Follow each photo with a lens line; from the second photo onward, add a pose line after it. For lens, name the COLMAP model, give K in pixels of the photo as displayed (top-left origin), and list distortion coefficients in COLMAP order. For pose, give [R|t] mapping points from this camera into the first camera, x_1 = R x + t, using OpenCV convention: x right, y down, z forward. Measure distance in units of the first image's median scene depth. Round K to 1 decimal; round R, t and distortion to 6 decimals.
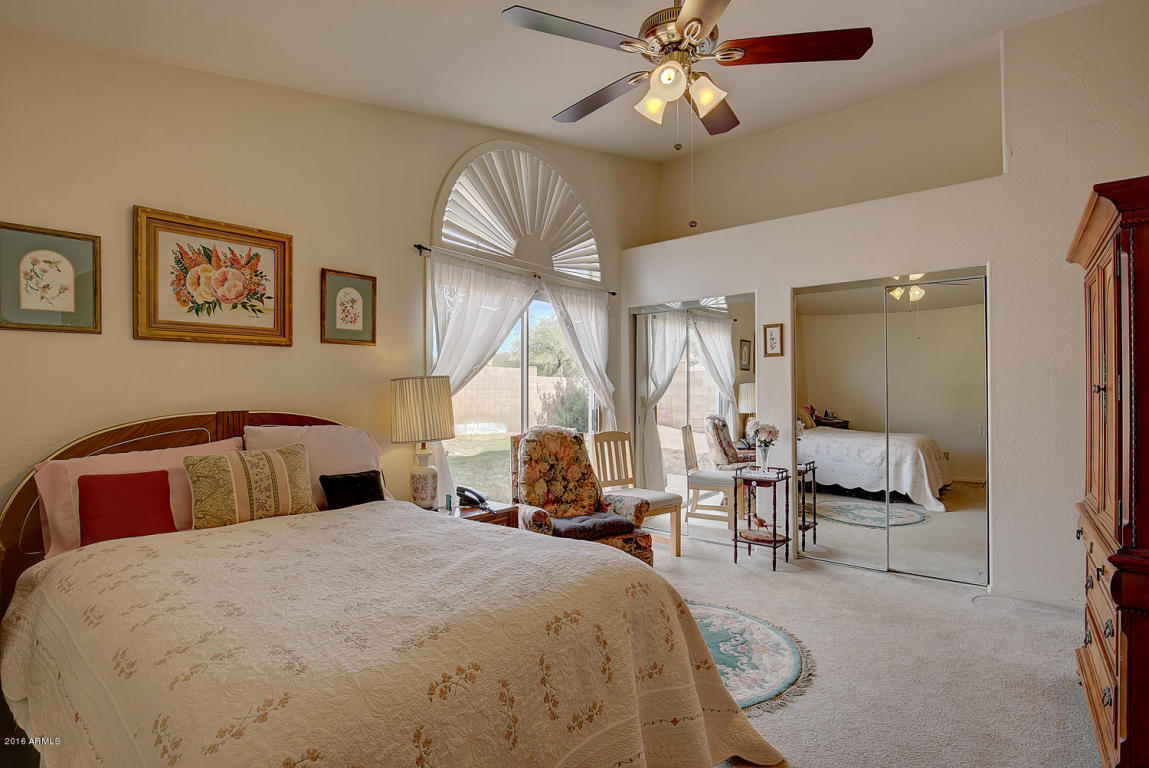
lens RADIAL K [[588.5, 0, 572.9], [0, 588.5, 394.8], [0, 0, 1]] dist [-0.022976, -0.000791]
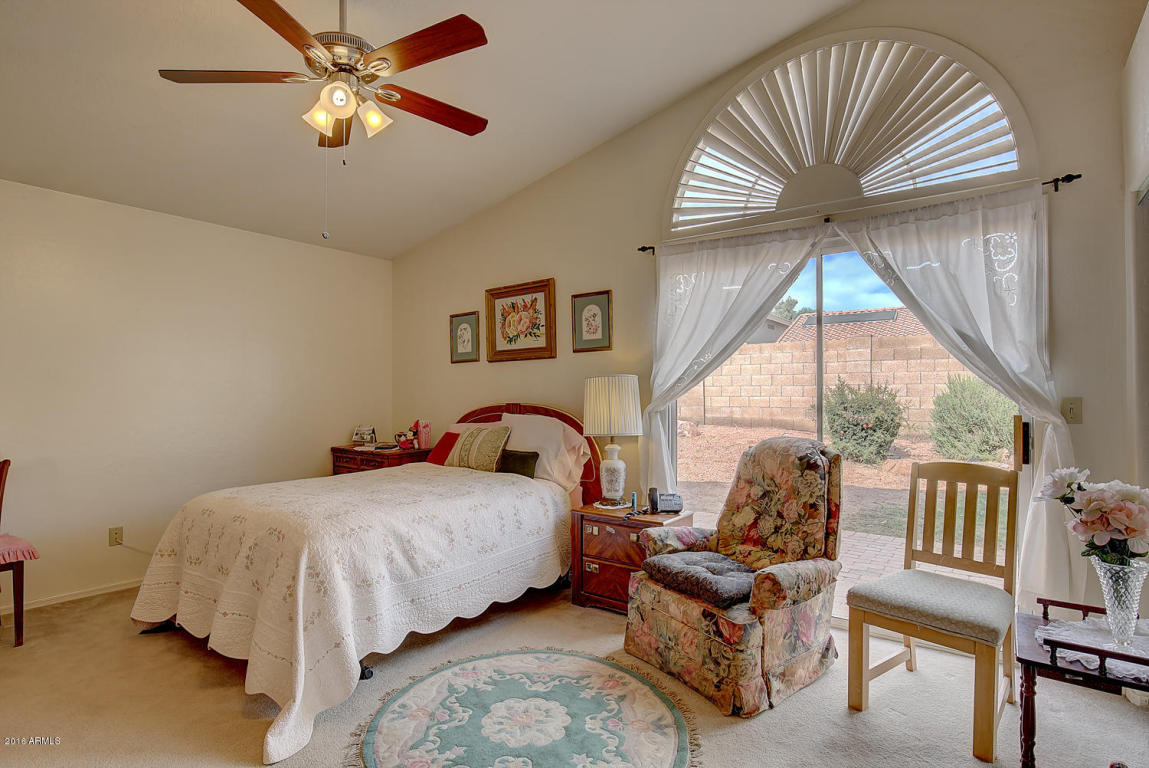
lens RADIAL K [[588.5, 0, 572.9], [0, 588.5, 394.8], [0, 0, 1]] dist [-0.022976, -0.000791]
pose [[0.004773, 0.004667, -0.999978, 0.909833], [0.001326, 0.999988, 0.004673, -0.001561], [0.999988, -0.001349, 0.004766, 1.033054]]
